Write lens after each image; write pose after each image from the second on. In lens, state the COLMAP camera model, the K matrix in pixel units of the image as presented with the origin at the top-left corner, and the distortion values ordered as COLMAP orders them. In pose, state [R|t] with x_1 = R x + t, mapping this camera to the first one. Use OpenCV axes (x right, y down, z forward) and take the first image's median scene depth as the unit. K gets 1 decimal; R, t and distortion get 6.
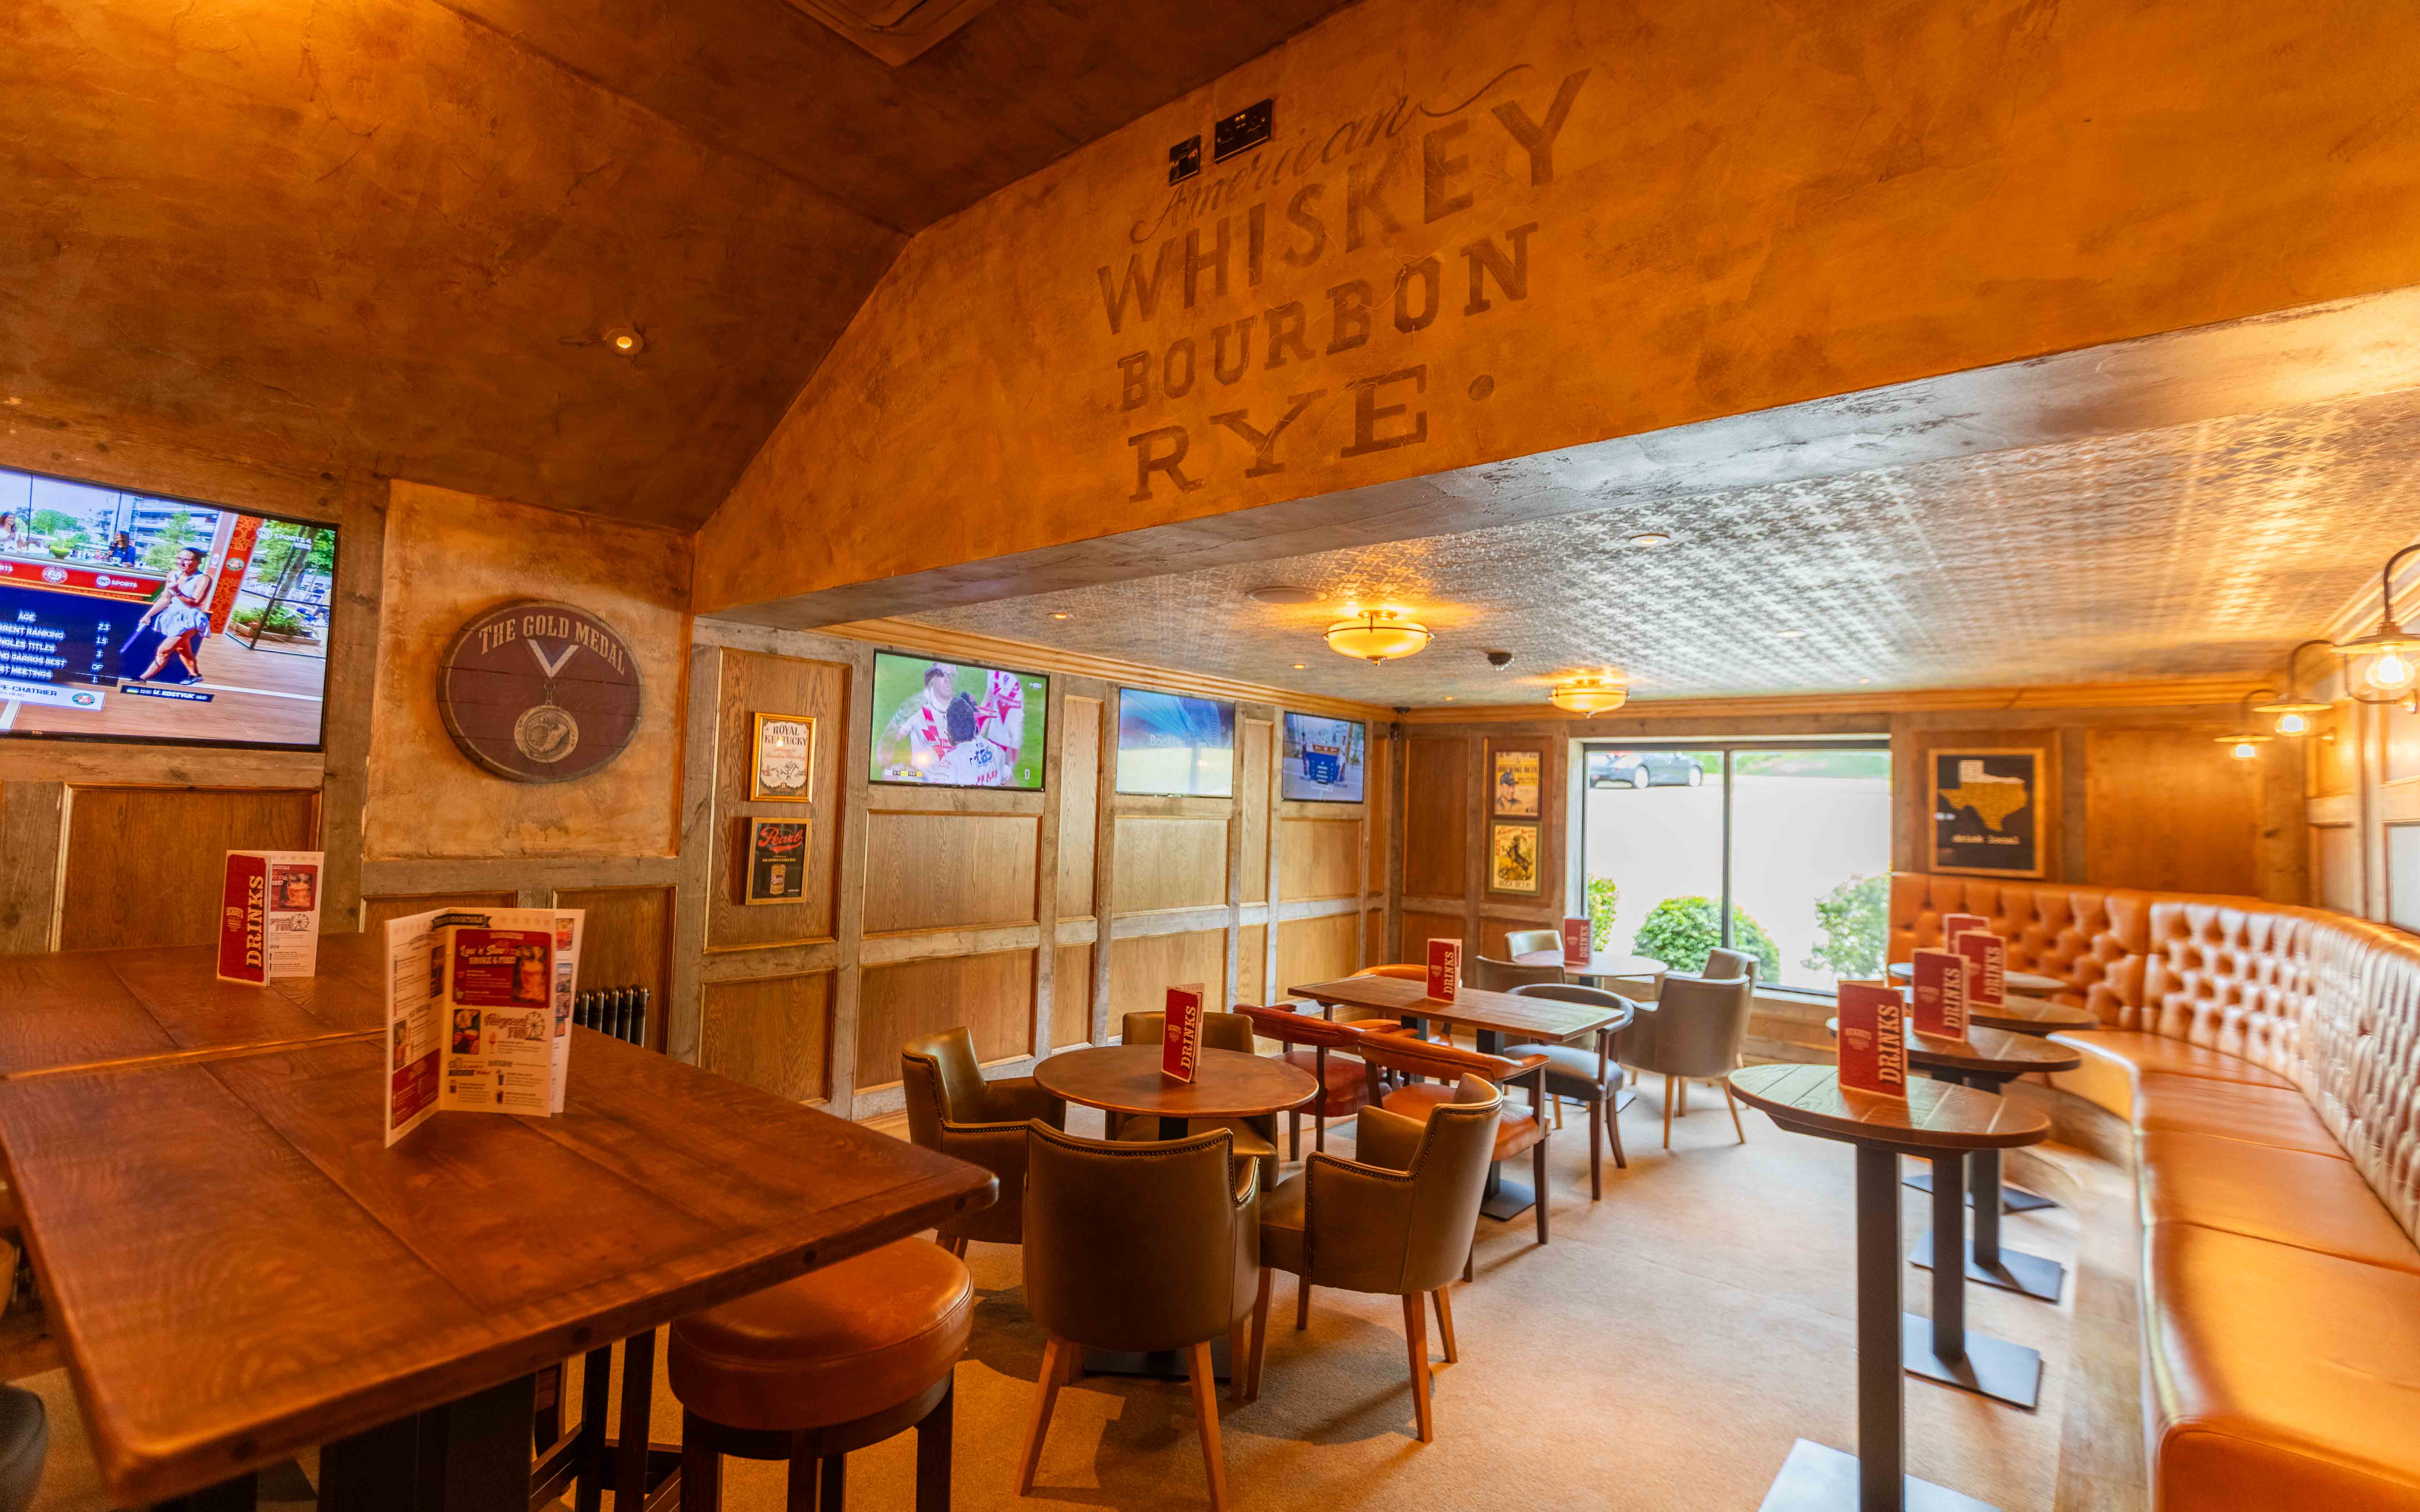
lens RADIAL K [[1083.4, 0, 1220.1], [0, 1083.4, 749.0], [0, 0, 1]] dist [0.000195, -0.001434]
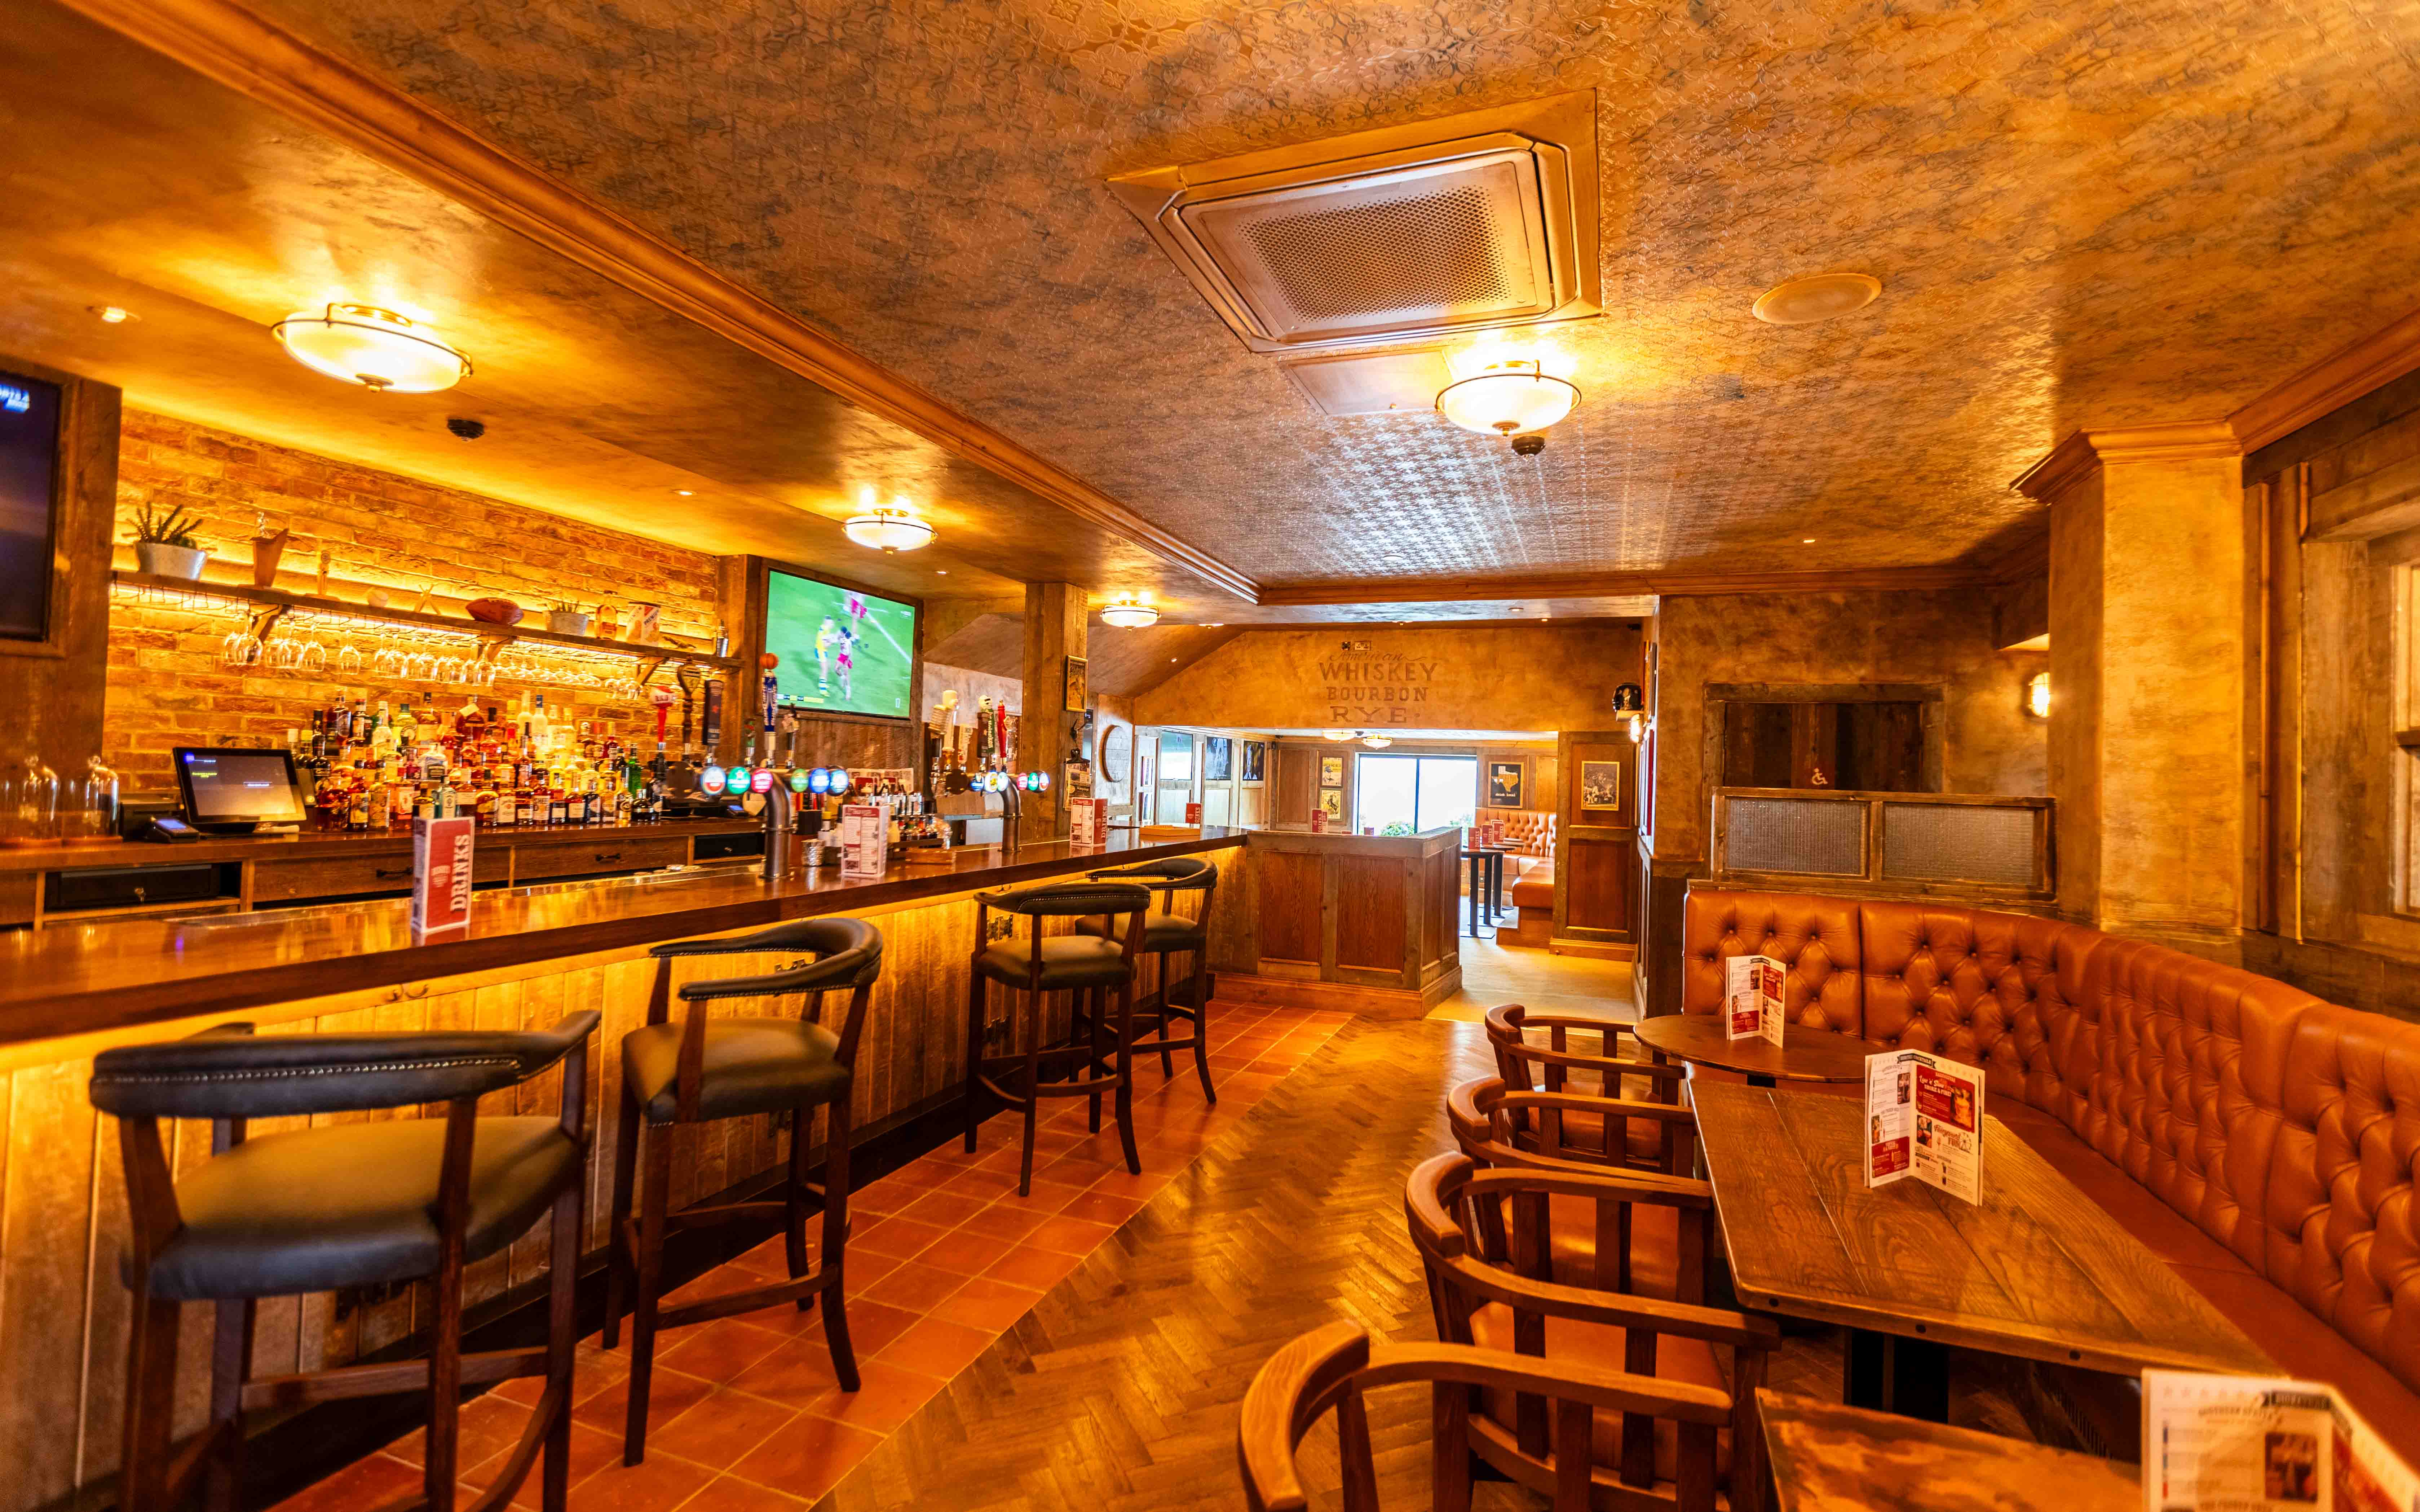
lens RADIAL K [[1080.5, 0, 1210.0], [0, 1080.5, 756.0], [0, 0, 1]] dist [-0.002973, -0.000532]
pose [[0.948752, 0.003509, 0.316002, -0.867572], [-0.018375, 0.998859, 0.044077, -0.121053], [-0.315487, -0.047625, 0.947734, -1.350869]]
